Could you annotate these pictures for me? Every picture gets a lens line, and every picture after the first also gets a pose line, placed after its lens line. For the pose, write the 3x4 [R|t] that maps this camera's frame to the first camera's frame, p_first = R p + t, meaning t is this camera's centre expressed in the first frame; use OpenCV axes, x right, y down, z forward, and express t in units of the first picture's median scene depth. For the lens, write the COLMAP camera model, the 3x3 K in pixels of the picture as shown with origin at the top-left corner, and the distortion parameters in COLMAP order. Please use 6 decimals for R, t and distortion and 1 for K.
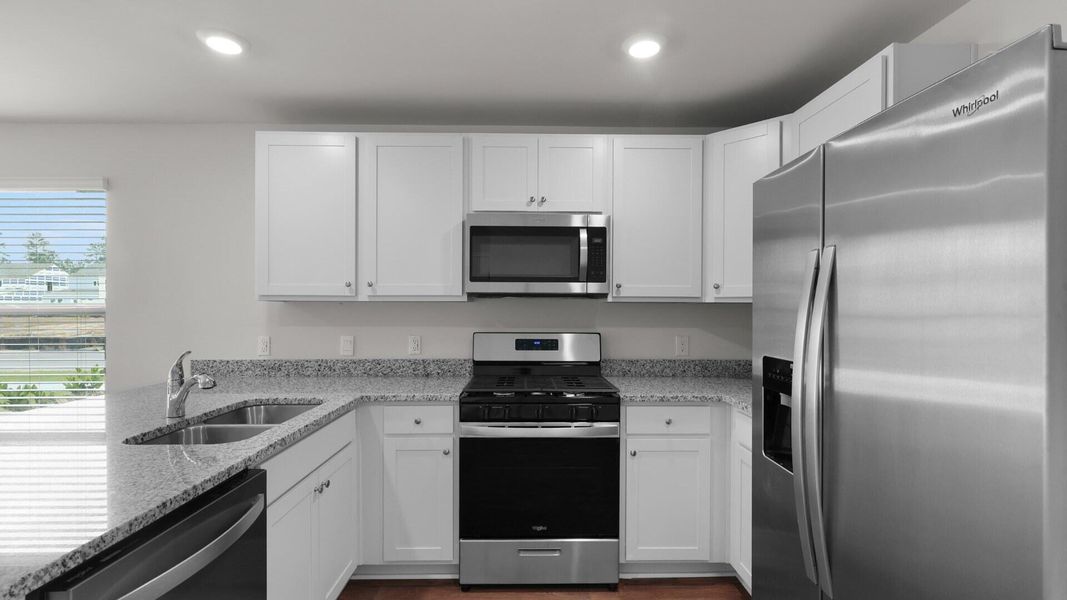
lens RADIAL K [[468.0, 0, 534.7], [0, 468.0, 307.1], [0, 0, 1]] dist [0.005020, 0.000295]
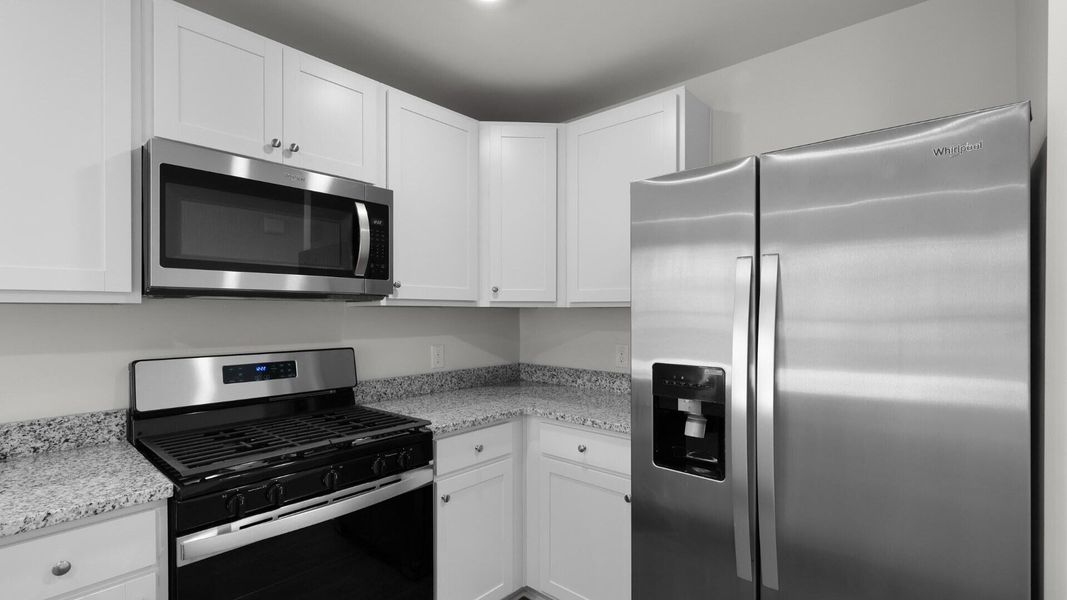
lens RADIAL K [[472.1, 0, 534.8], [0, 472.1, 311.5], [0, 0, 1]] dist [-0.003855, -0.000056]
pose [[0.678105, -0.004285, 0.734953, -0.237816], [0.003496, 0.999990, 0.002605, -0.002825], [-0.734957, 0.000803, 0.678114, 0.312330]]
